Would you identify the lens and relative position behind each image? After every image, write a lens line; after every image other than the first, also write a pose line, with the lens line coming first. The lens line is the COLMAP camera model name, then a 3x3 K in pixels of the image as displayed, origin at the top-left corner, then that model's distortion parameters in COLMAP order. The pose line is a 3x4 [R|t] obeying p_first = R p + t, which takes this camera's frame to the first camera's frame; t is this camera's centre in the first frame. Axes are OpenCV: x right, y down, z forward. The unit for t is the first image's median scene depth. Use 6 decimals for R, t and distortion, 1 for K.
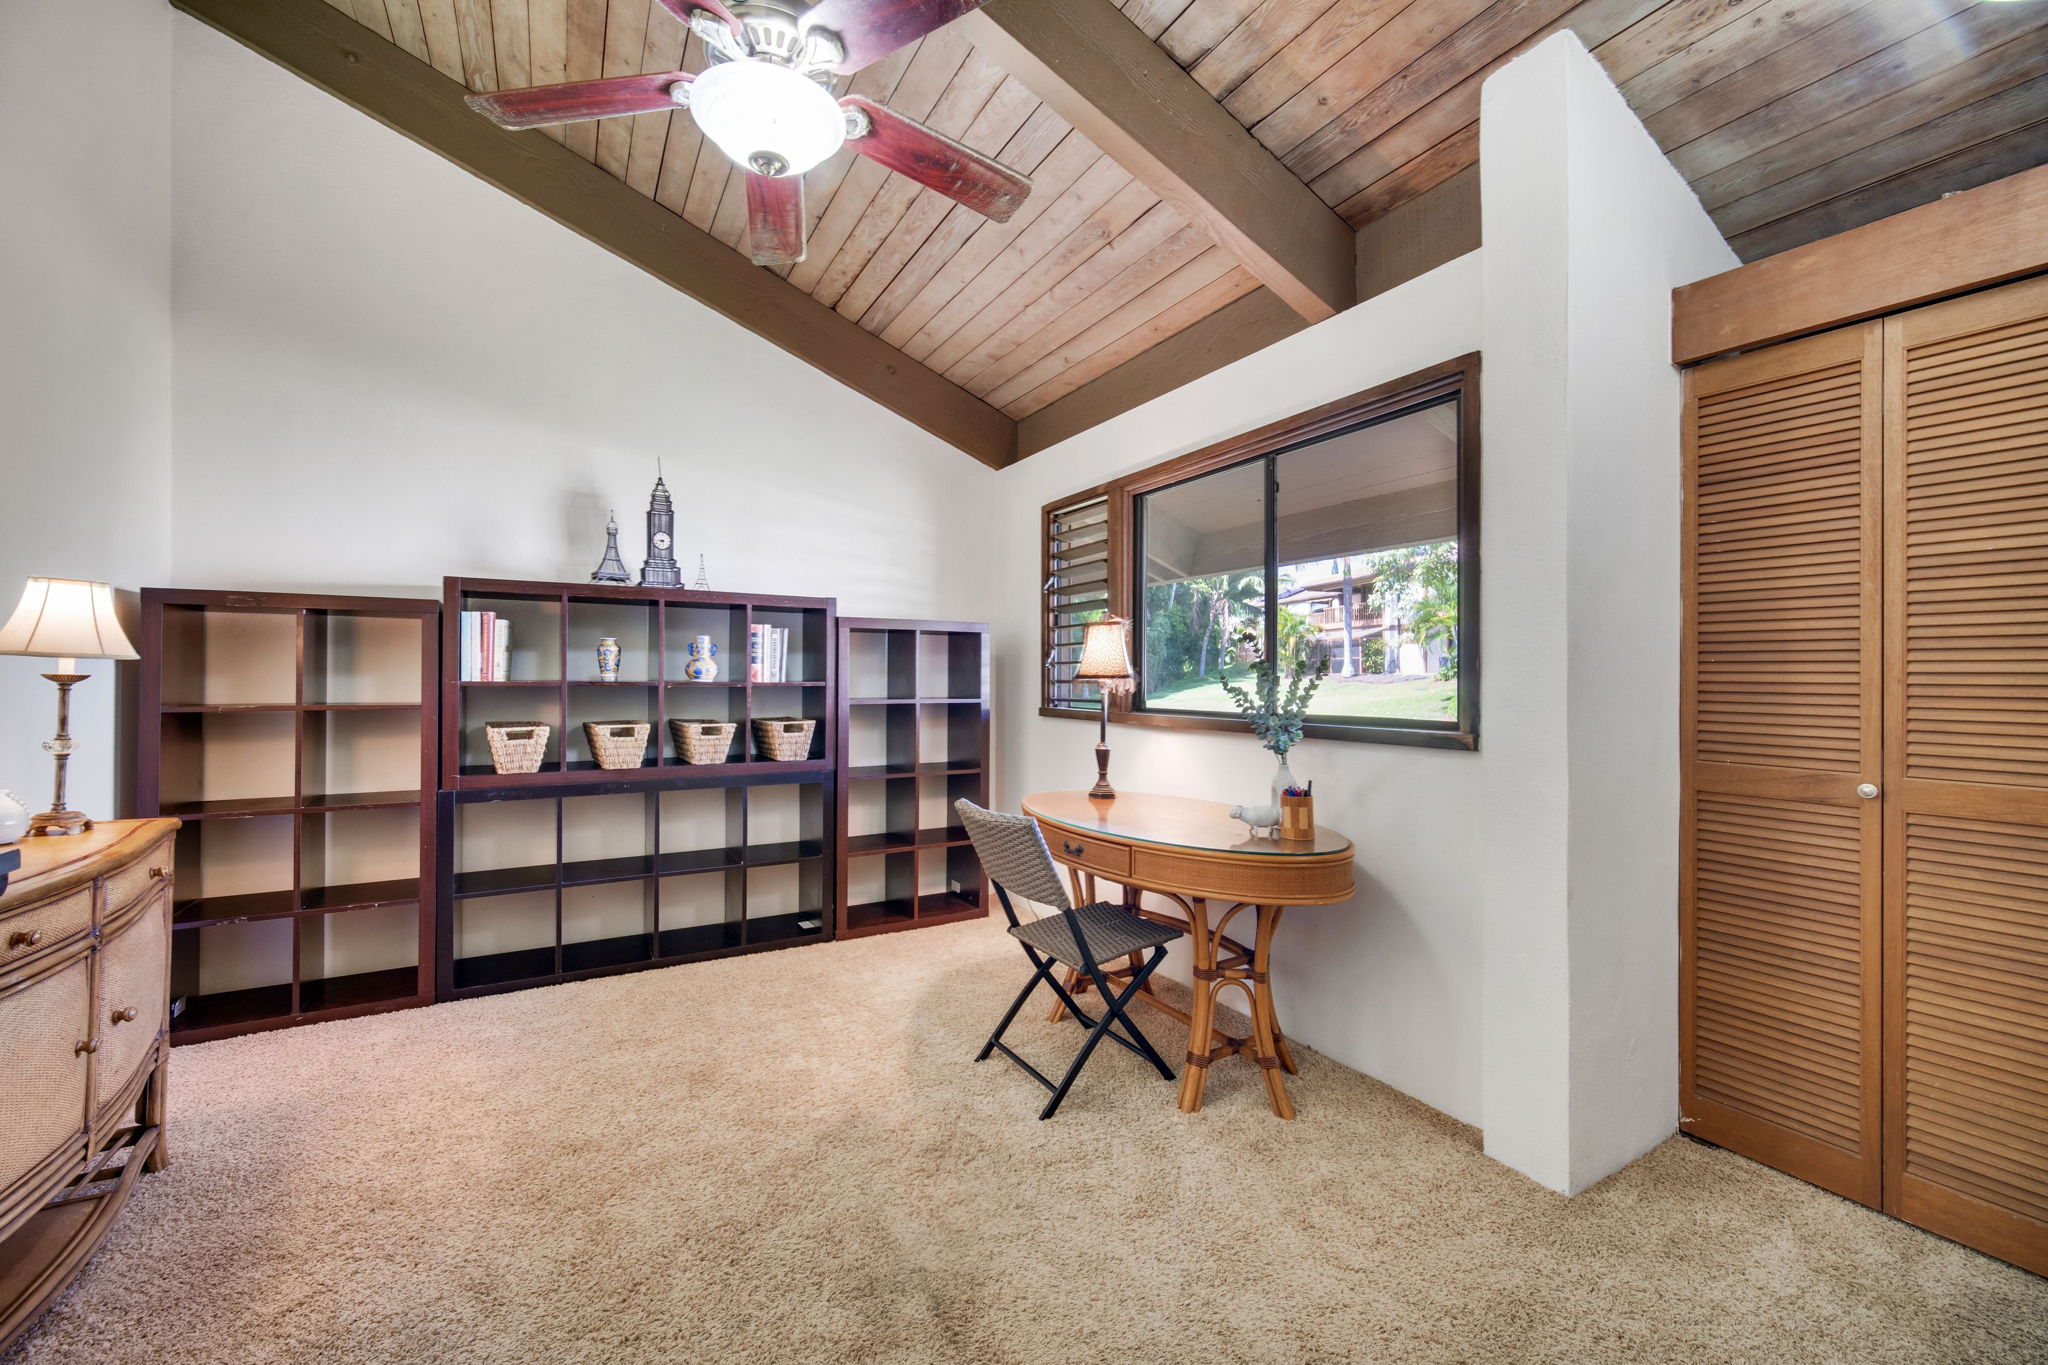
lens RADIAL K [[814.9, 0, 1024.9], [0, 814.9, 688.1], [0, 0, 1]] dist [0.001130, -0.000319]
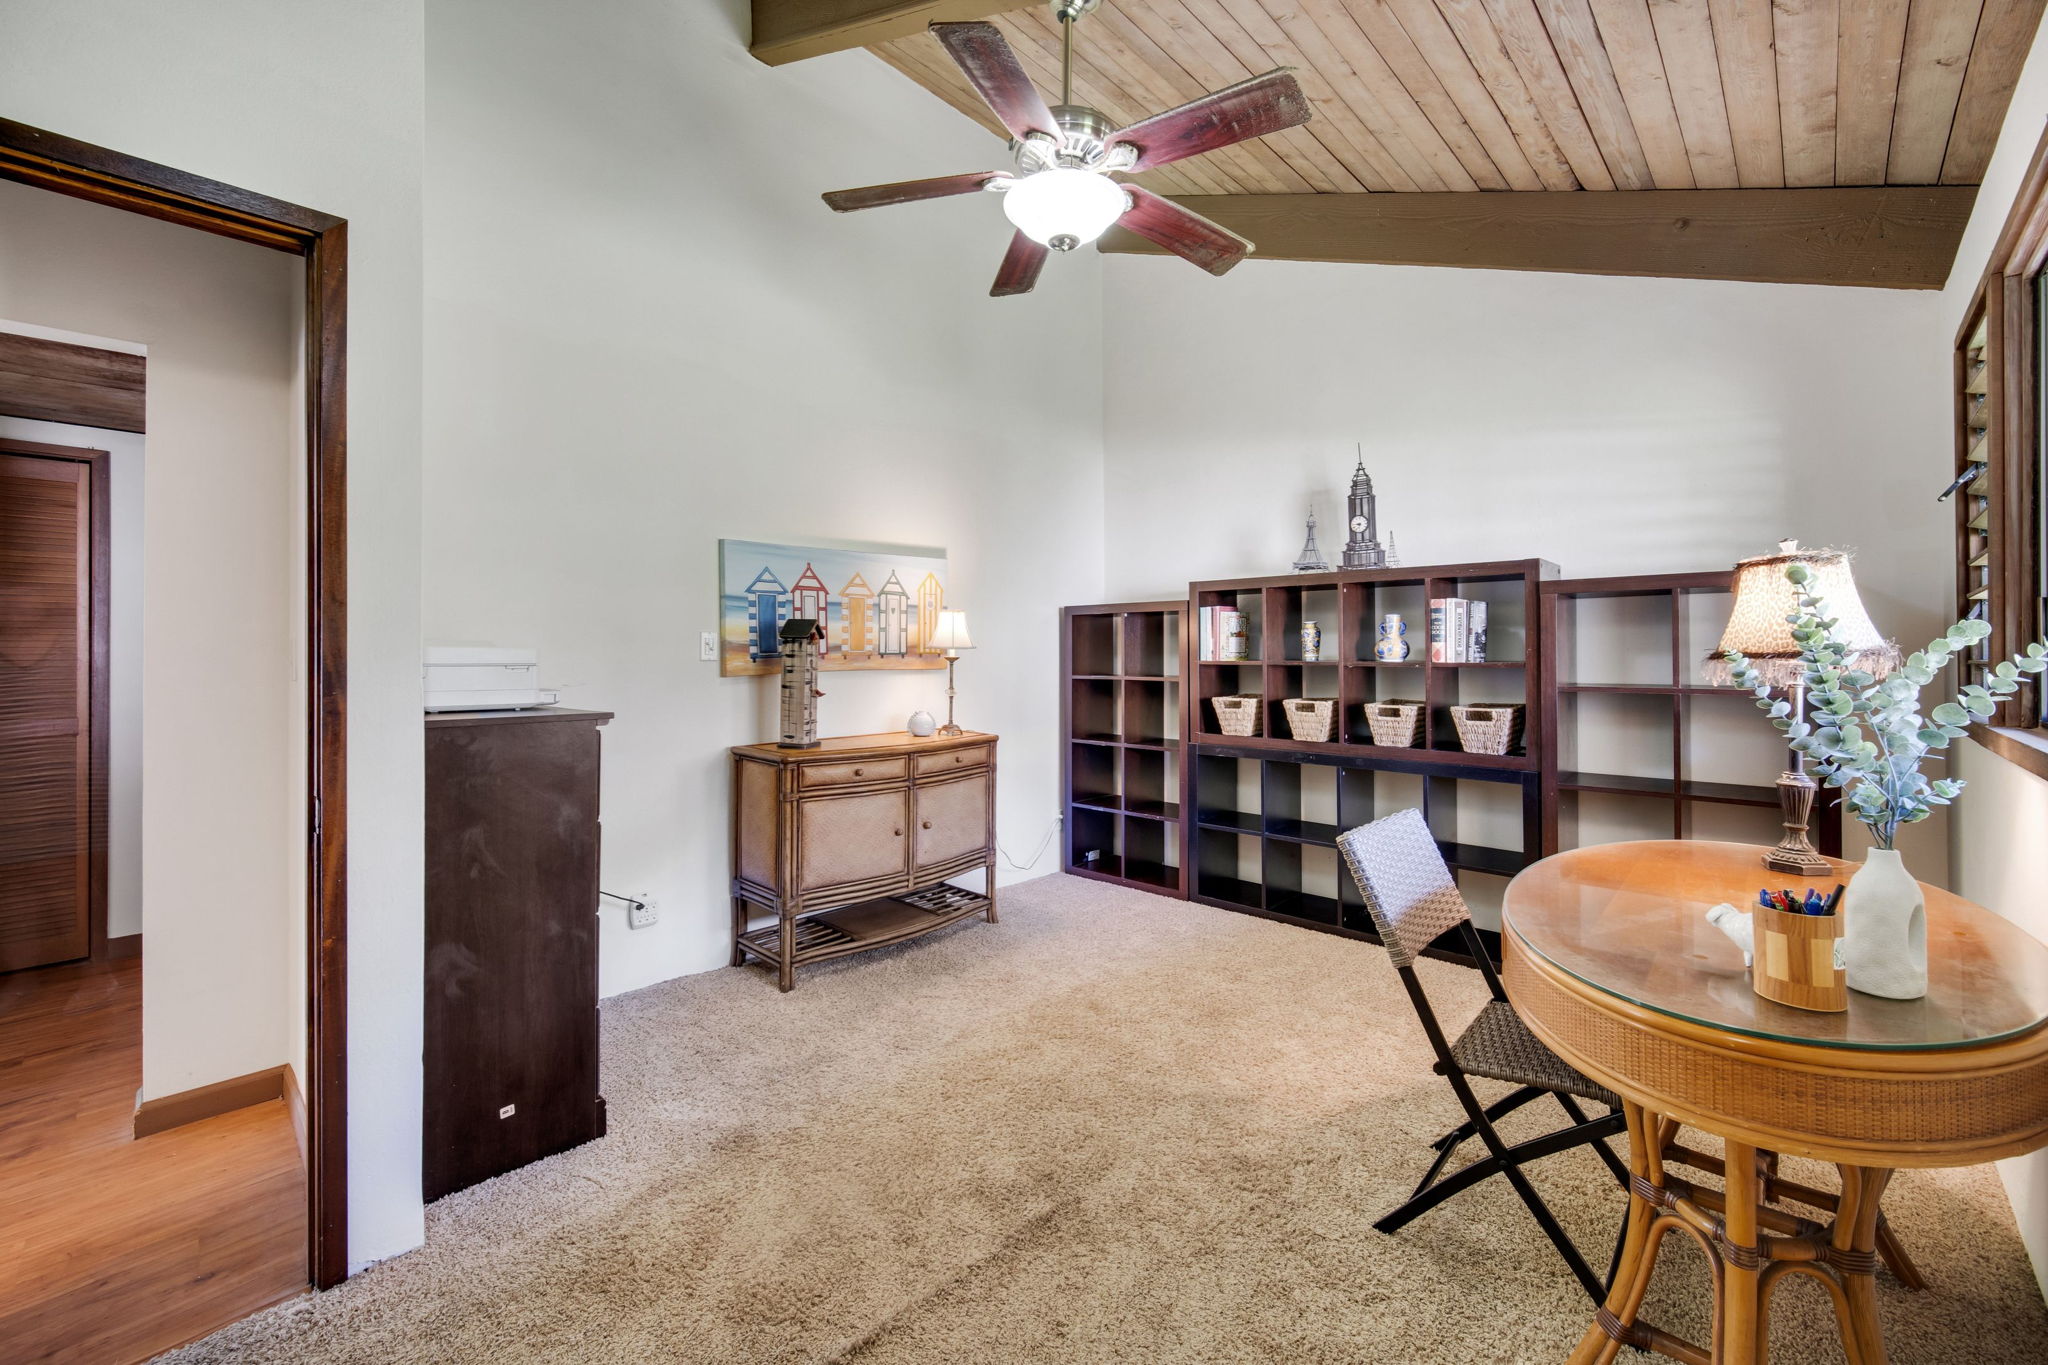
lens RADIAL K [[841.0, 0, 1020.4], [0, 841.0, 665.0], [0, 0, 1]] dist [-0.002099, 0.000078]
pose [[0.285605, 0.004896, -0.958335, 0.494886], [-0.009046, 0.999956, 0.002413, -0.002522], [0.958305, 0.007980, 0.285637, 0.319388]]
